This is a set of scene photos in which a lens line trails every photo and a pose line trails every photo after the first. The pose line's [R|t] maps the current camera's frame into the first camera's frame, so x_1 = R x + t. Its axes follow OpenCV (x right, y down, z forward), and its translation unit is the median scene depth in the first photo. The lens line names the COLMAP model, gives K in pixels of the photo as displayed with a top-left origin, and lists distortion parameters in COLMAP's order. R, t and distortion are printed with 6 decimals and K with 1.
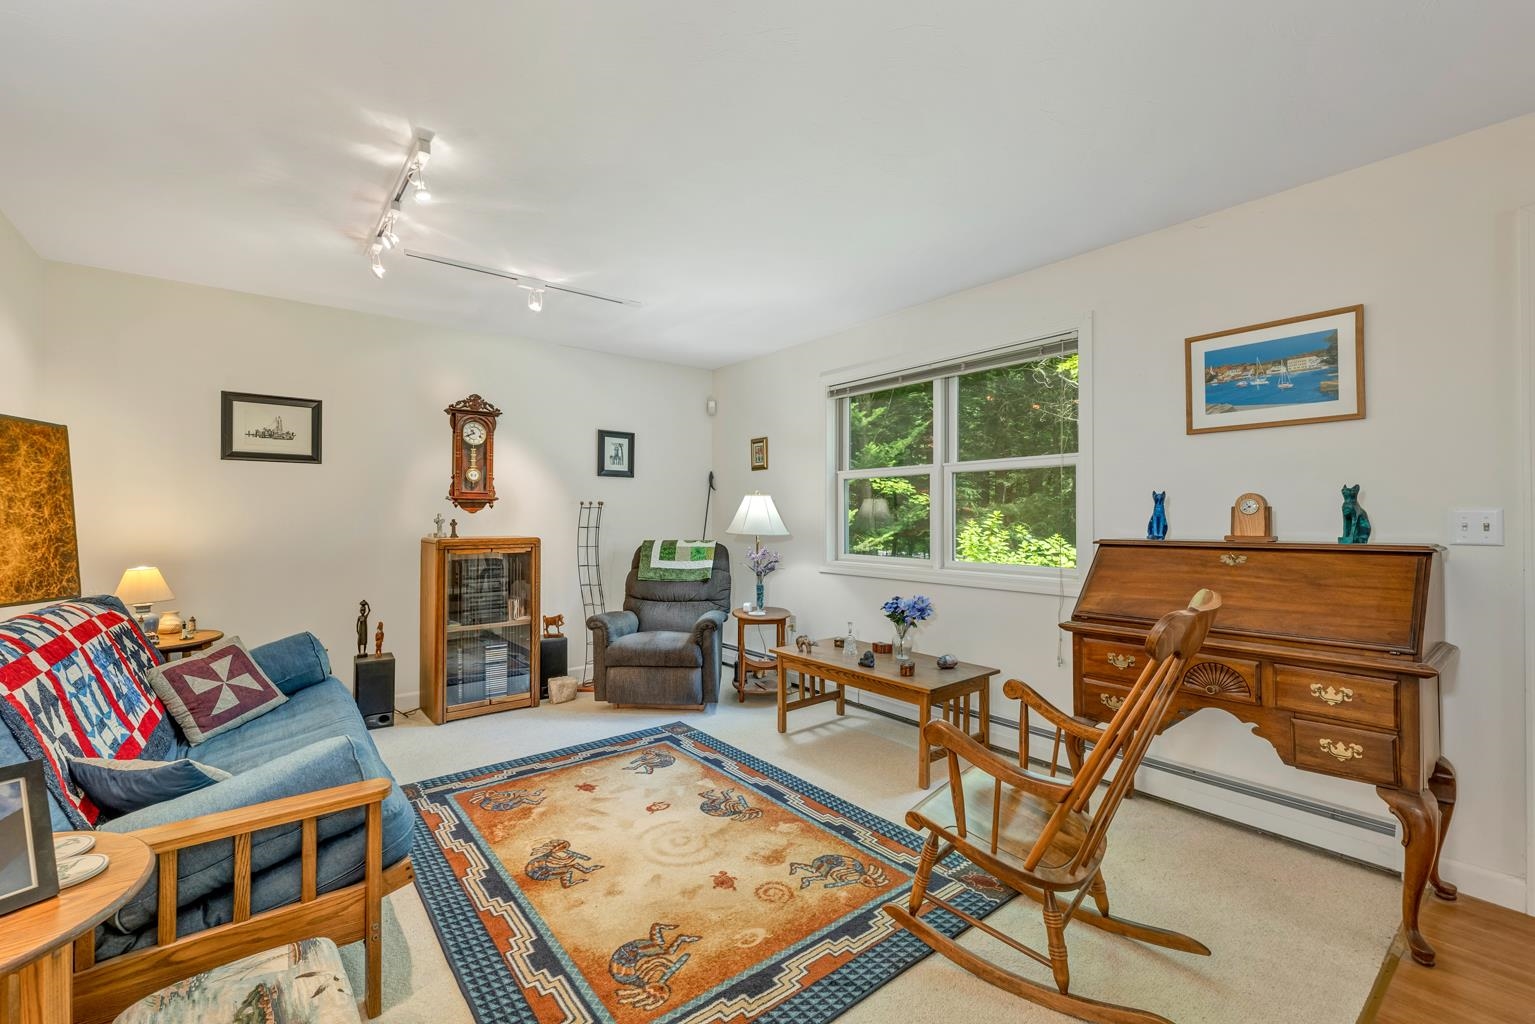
lens RADIAL K [[640.5, 0, 755.0], [0, 640.5, 511.9], [0, 0, 1]] dist [0.004062, 0.000098]
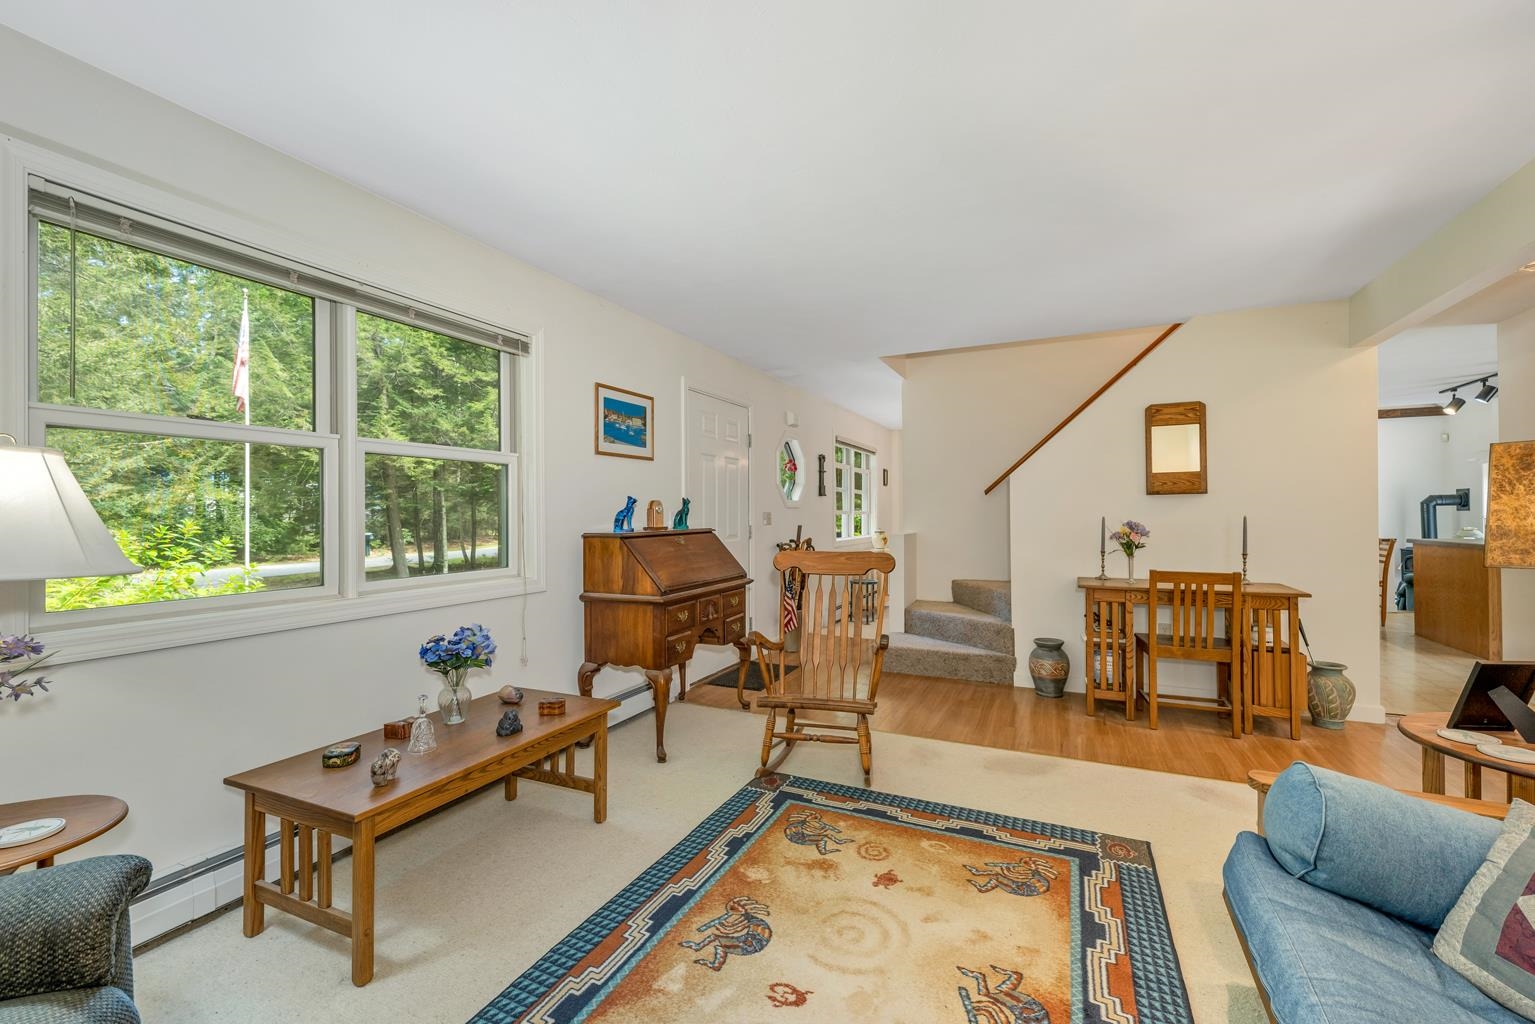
lens RADIAL K [[640.5, 0, 764.6], [0, 640.5, 515.7], [0, 0, 1]] dist [0.004062, 0.000098]
pose [[-0.444817, -0.000378, 0.895622, -0.799618], [-0.002743, 0.999996, -0.000940, 0.009934], [-0.895618, -0.002874, -0.444816, 1.507217]]
